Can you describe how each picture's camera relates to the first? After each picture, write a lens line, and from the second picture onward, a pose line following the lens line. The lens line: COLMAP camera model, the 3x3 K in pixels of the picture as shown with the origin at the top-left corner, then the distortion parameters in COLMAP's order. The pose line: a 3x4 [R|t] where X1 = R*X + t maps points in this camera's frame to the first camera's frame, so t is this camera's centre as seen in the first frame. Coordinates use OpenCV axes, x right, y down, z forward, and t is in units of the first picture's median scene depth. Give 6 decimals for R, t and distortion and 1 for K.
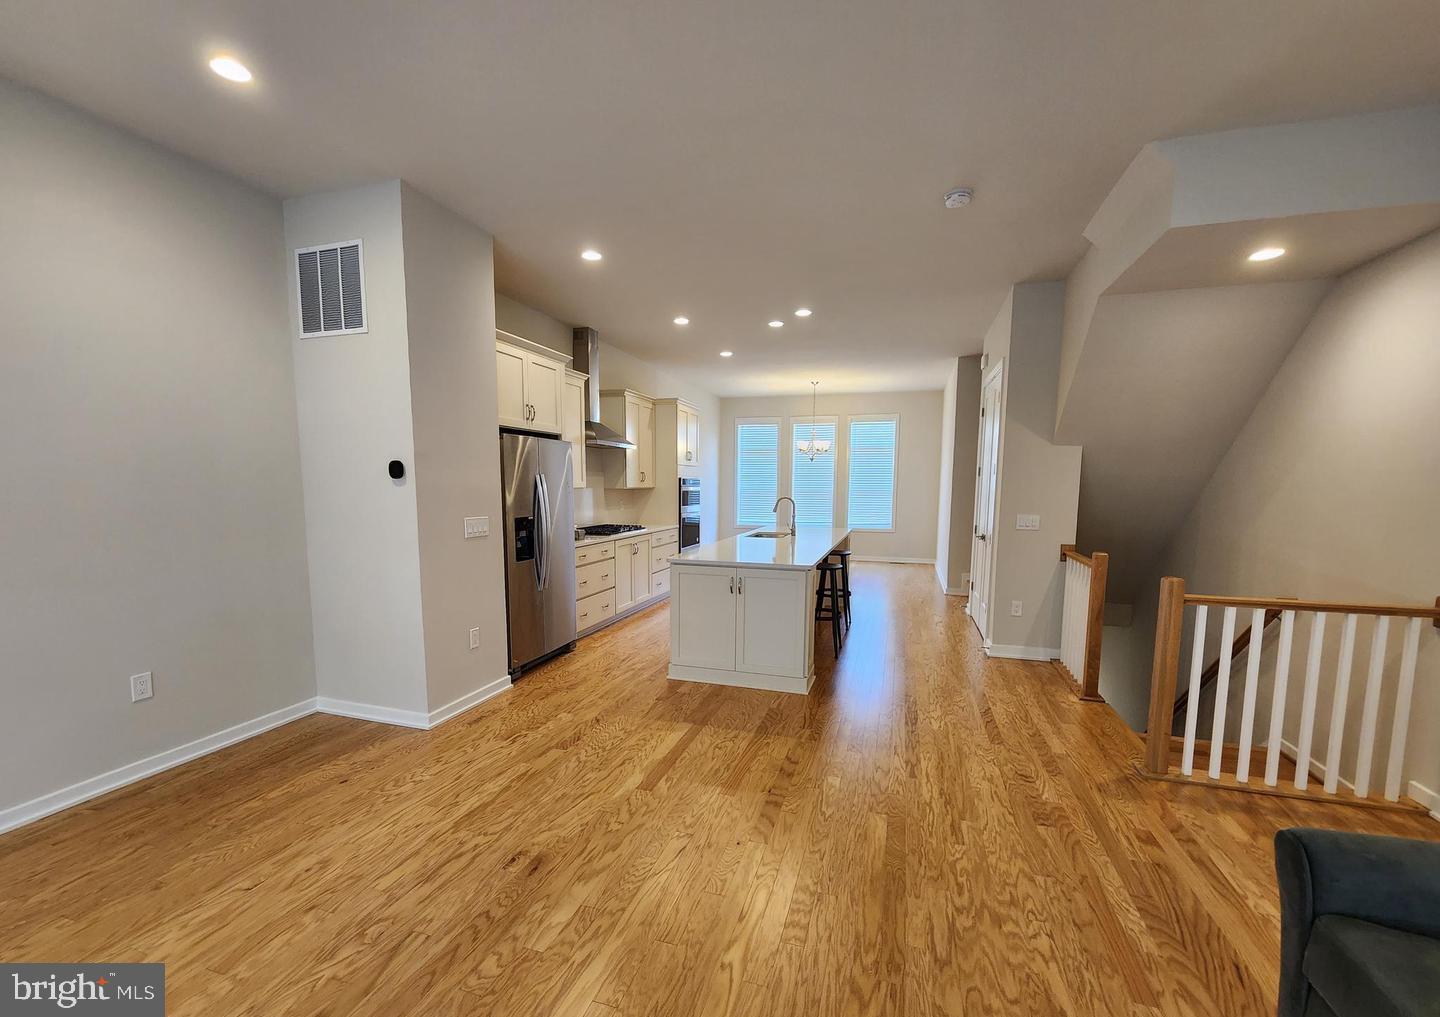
lens RADIAL K [[597.1, 0, 717.7], [0, 597.1, 548.1], [0, 0, 1]] dist [0.000552, -0.000071]
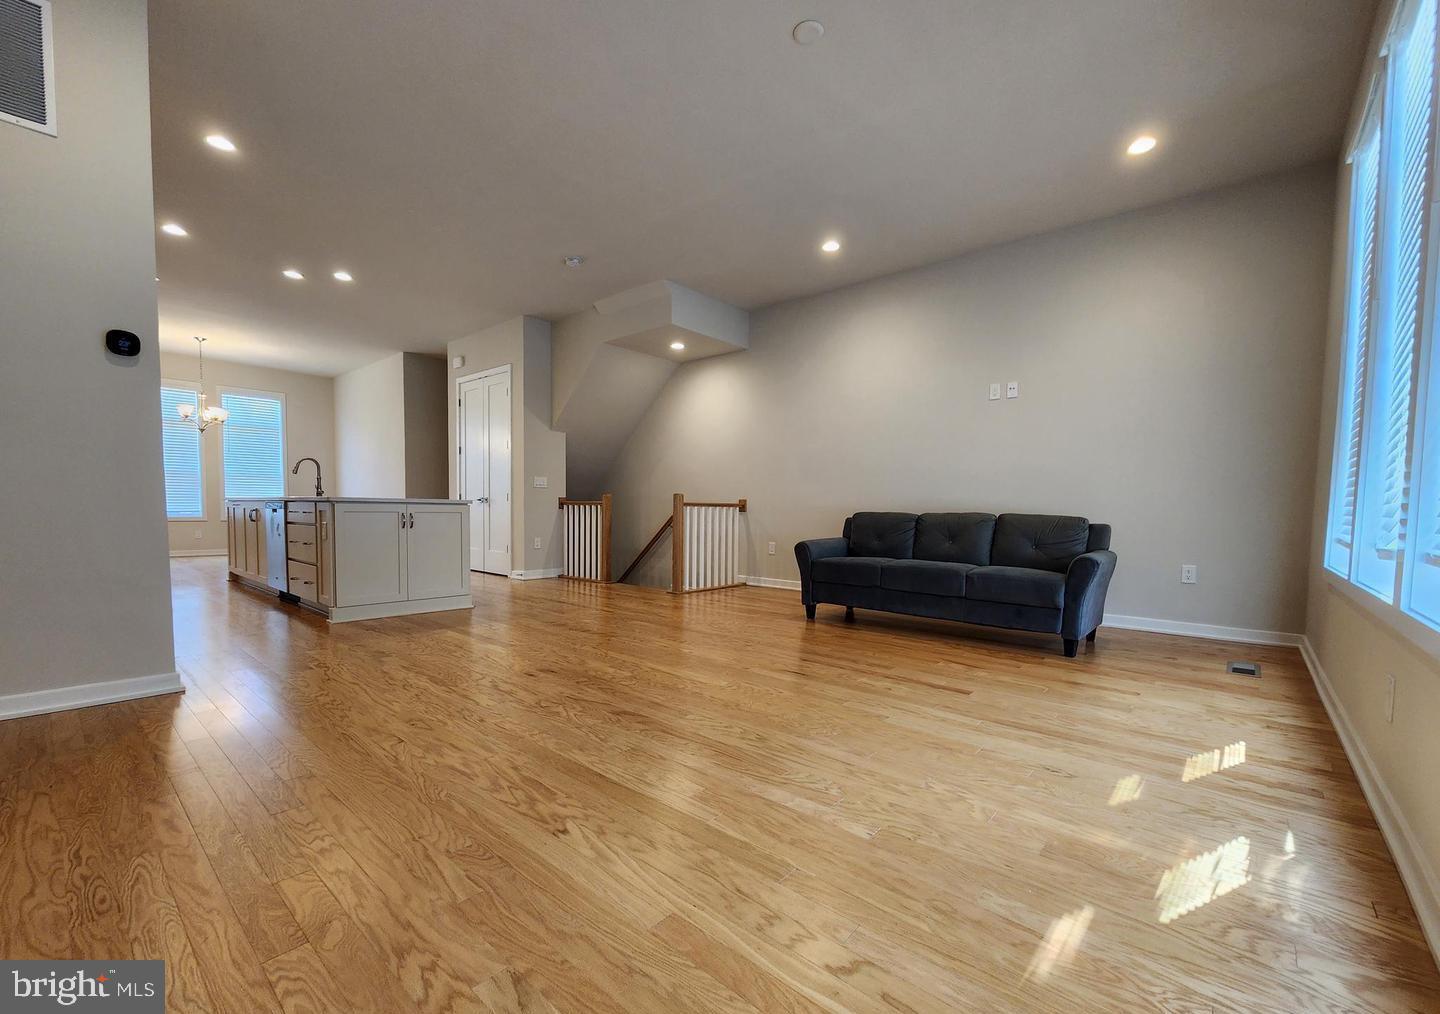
lens RADIAL K [[594.6, 0, 712.3], [0, 594.6, 548.9], [0, 0, 1]] dist [0.006511, -0.003481]
pose [[0.407511, -0.061332, 0.911138, -1.018310], [0.088961, 0.995663, 0.027233, 0.184581], [-0.908857, 0.069958, 0.411200, 0.058977]]
